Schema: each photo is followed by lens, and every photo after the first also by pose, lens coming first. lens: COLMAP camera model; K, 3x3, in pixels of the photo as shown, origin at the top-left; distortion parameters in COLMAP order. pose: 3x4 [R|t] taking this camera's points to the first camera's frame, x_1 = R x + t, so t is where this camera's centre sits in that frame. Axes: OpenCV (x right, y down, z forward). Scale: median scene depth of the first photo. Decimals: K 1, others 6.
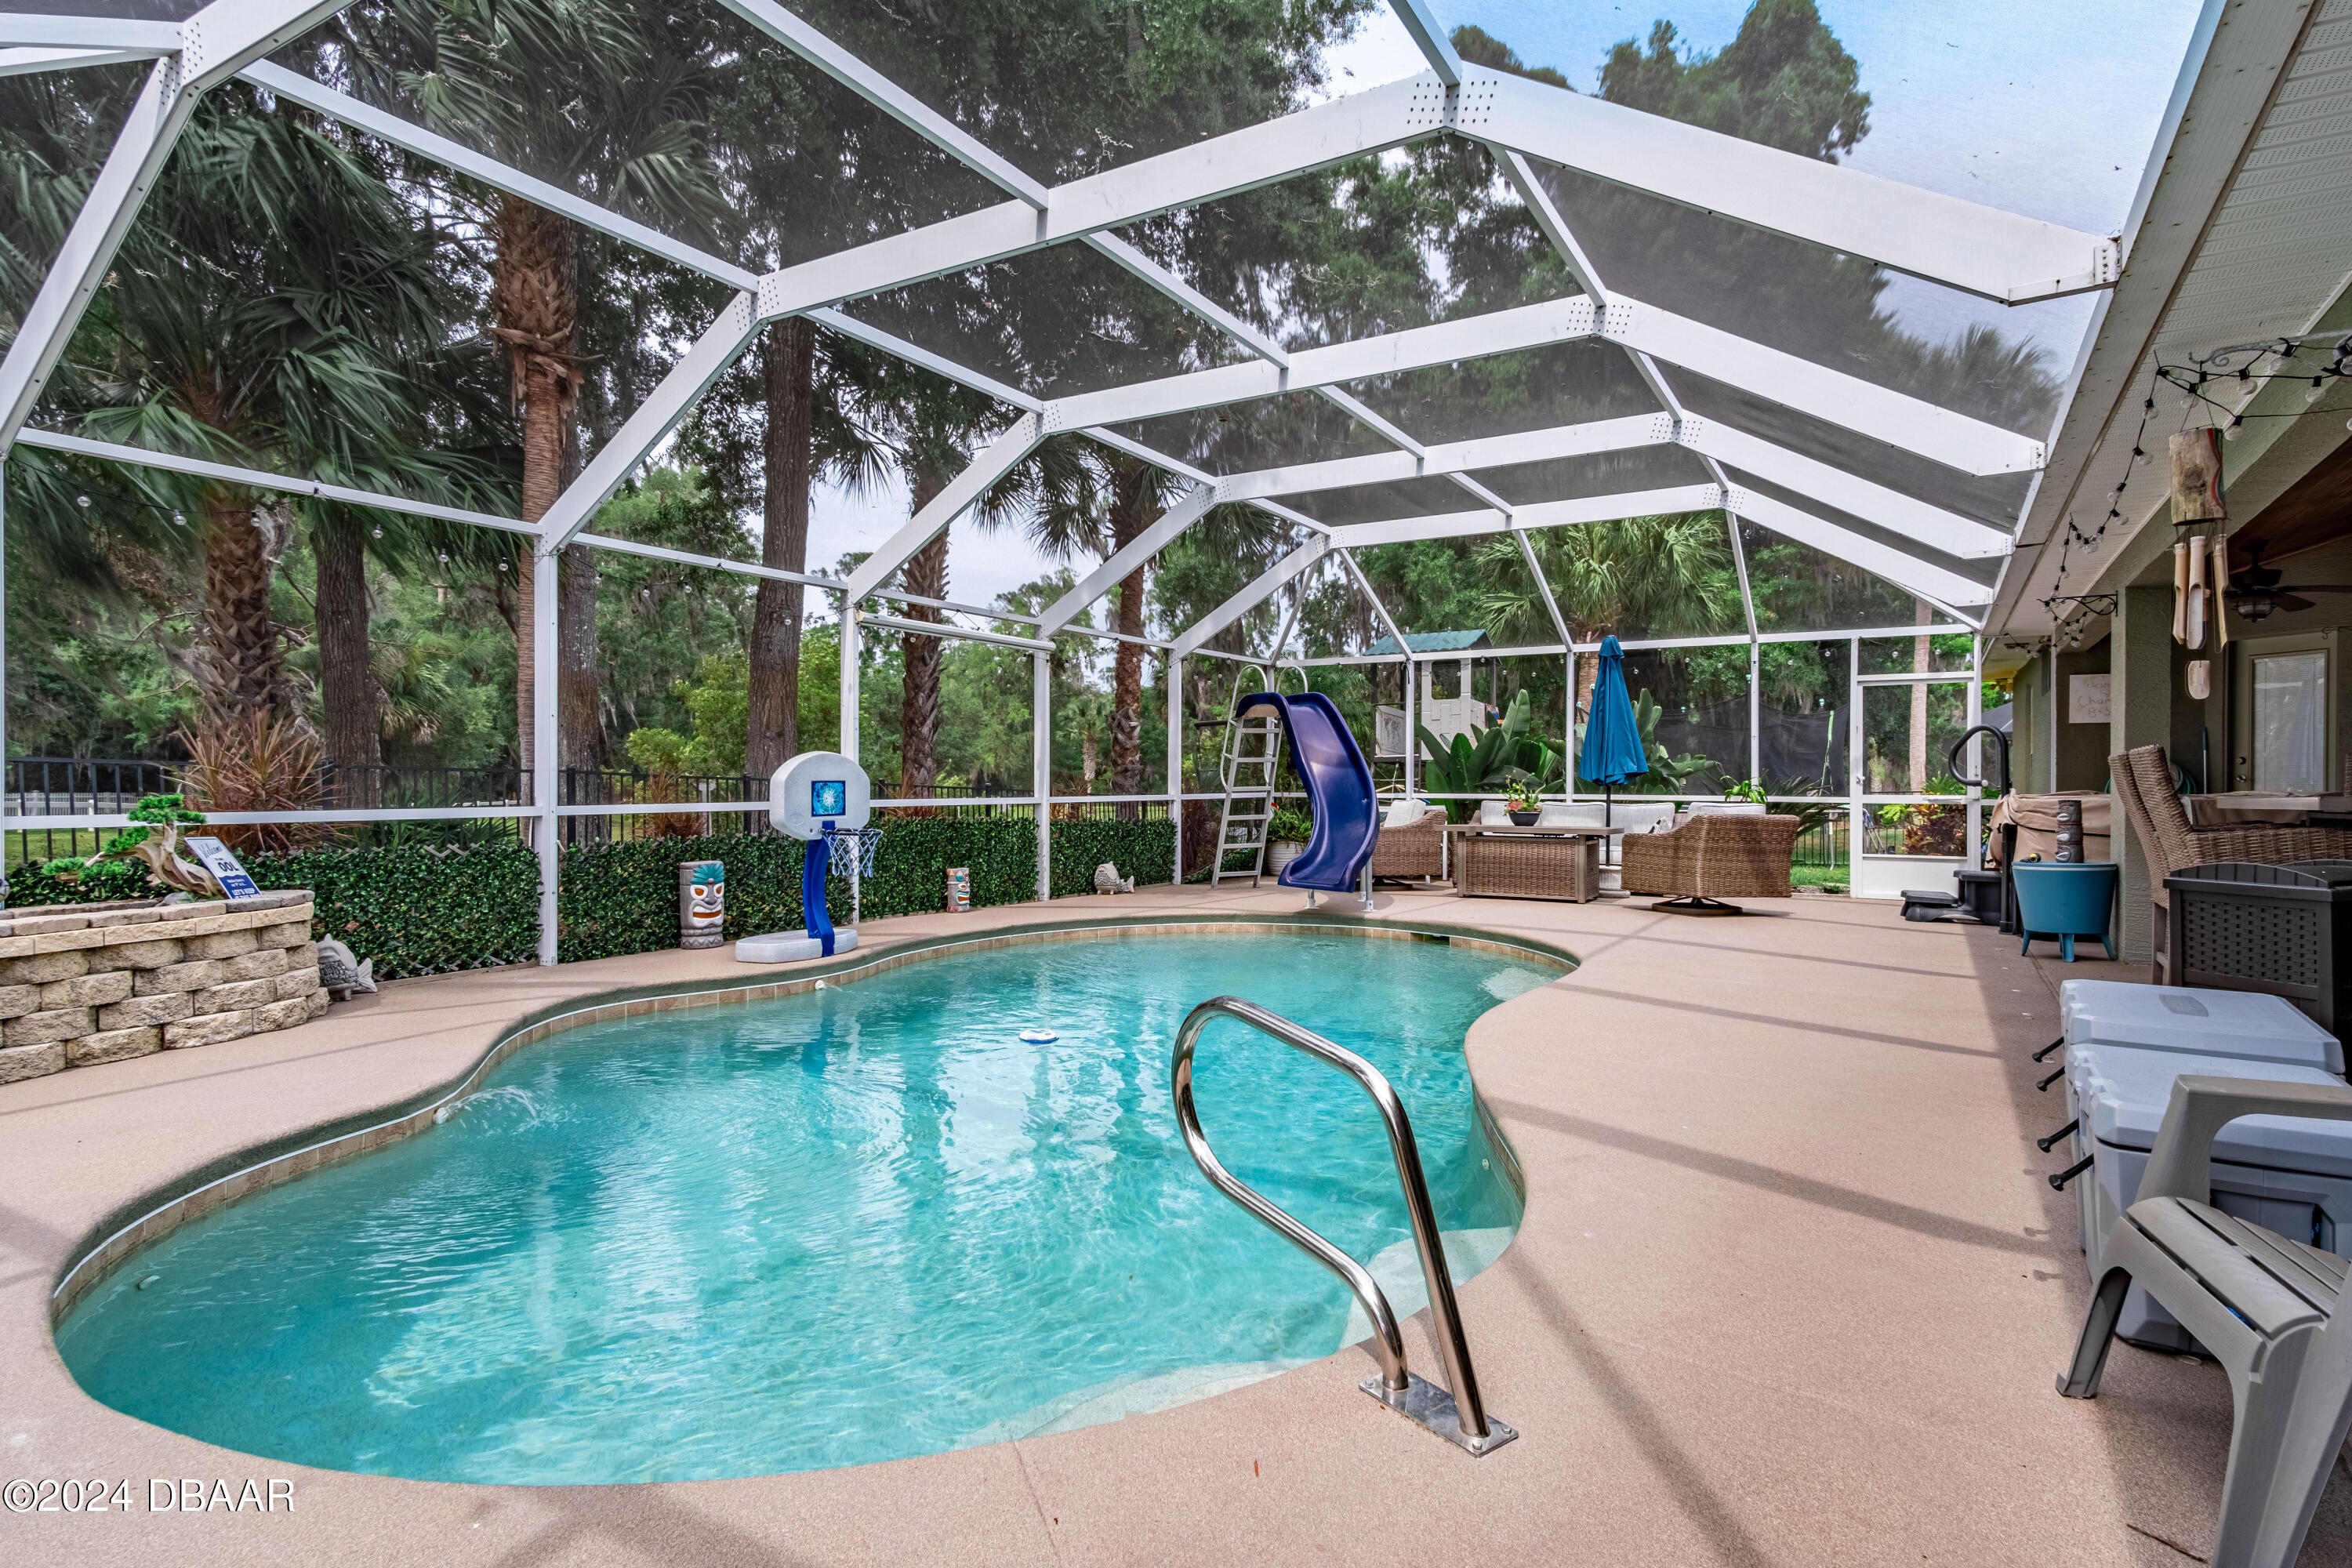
lens RADIAL K [[1240.1, 0, 1196.0], [0, 1240.1, 789.8], [0, 0, 1]] dist [0.005895, 0.001124]
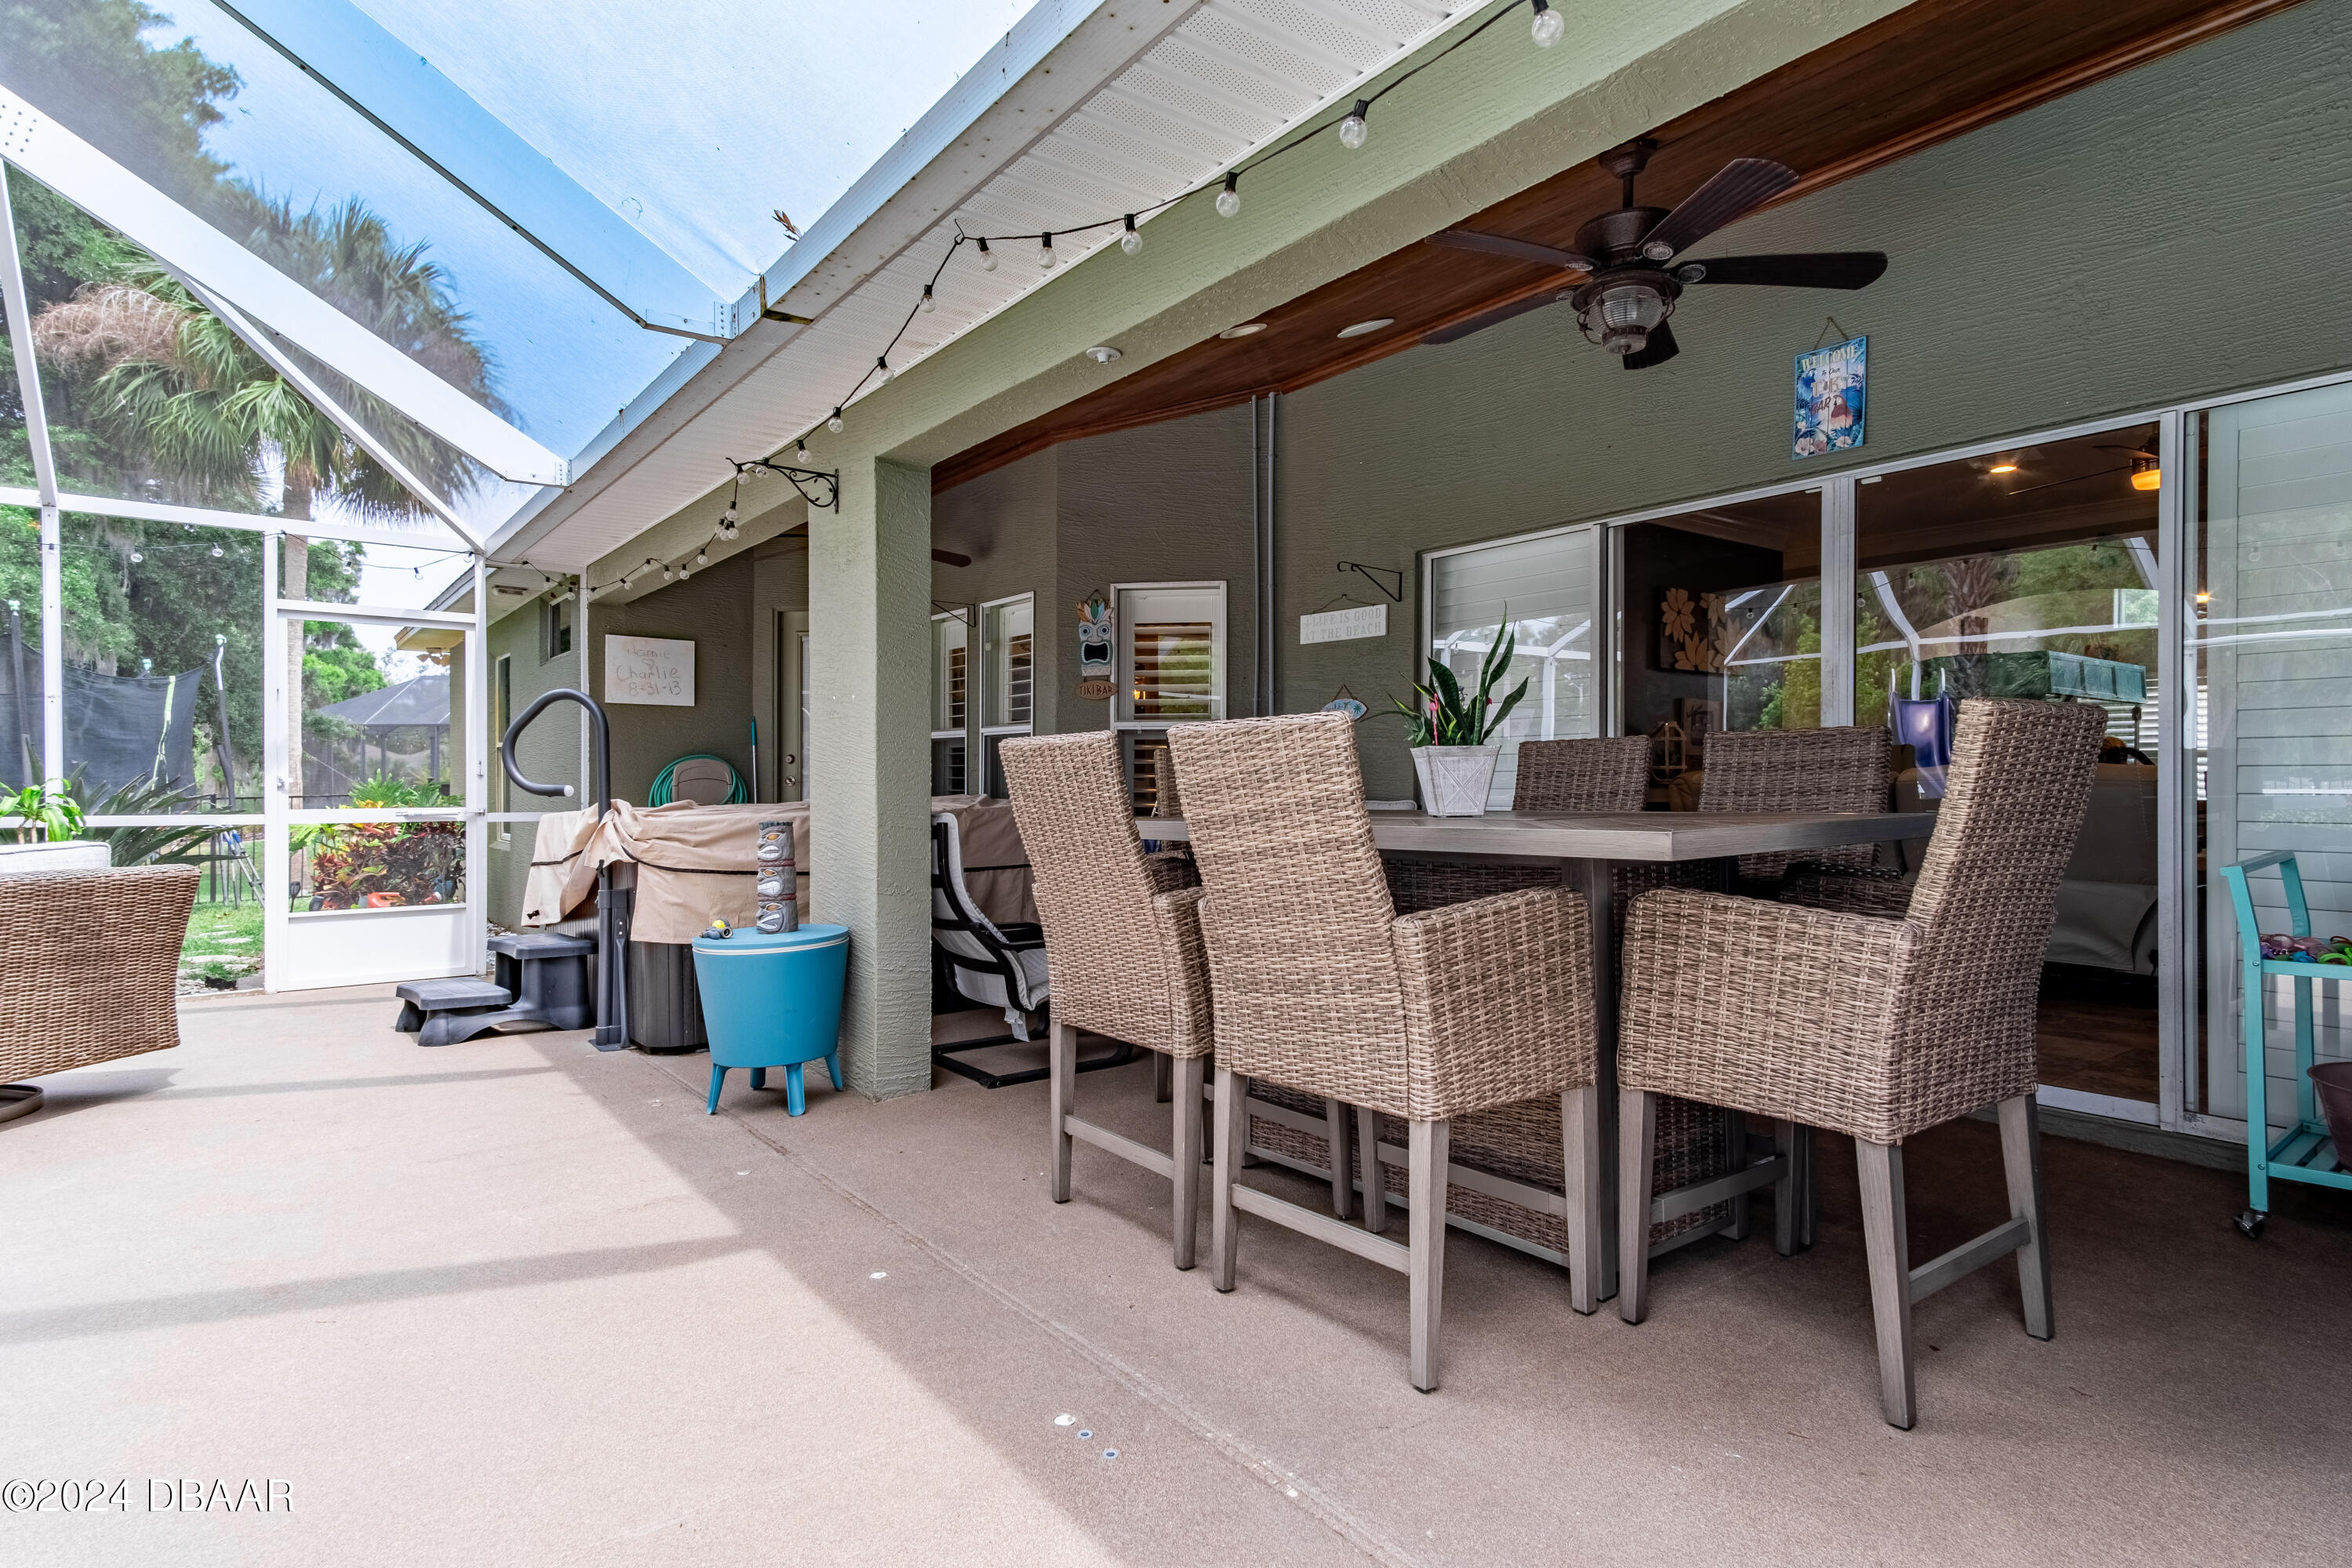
lens RADIAL K [[1240.1, 0, 1196.0], [0, 1240.1, 789.8], [0, 0, 1]] dist [0.005895, 0.001124]
pose [[0.369481, -0.004323, 0.929228, 0.181491], [0.004326, 0.999986, 0.002932, -0.005145], [-0.929228, 0.002937, 0.369495, 0.451166]]
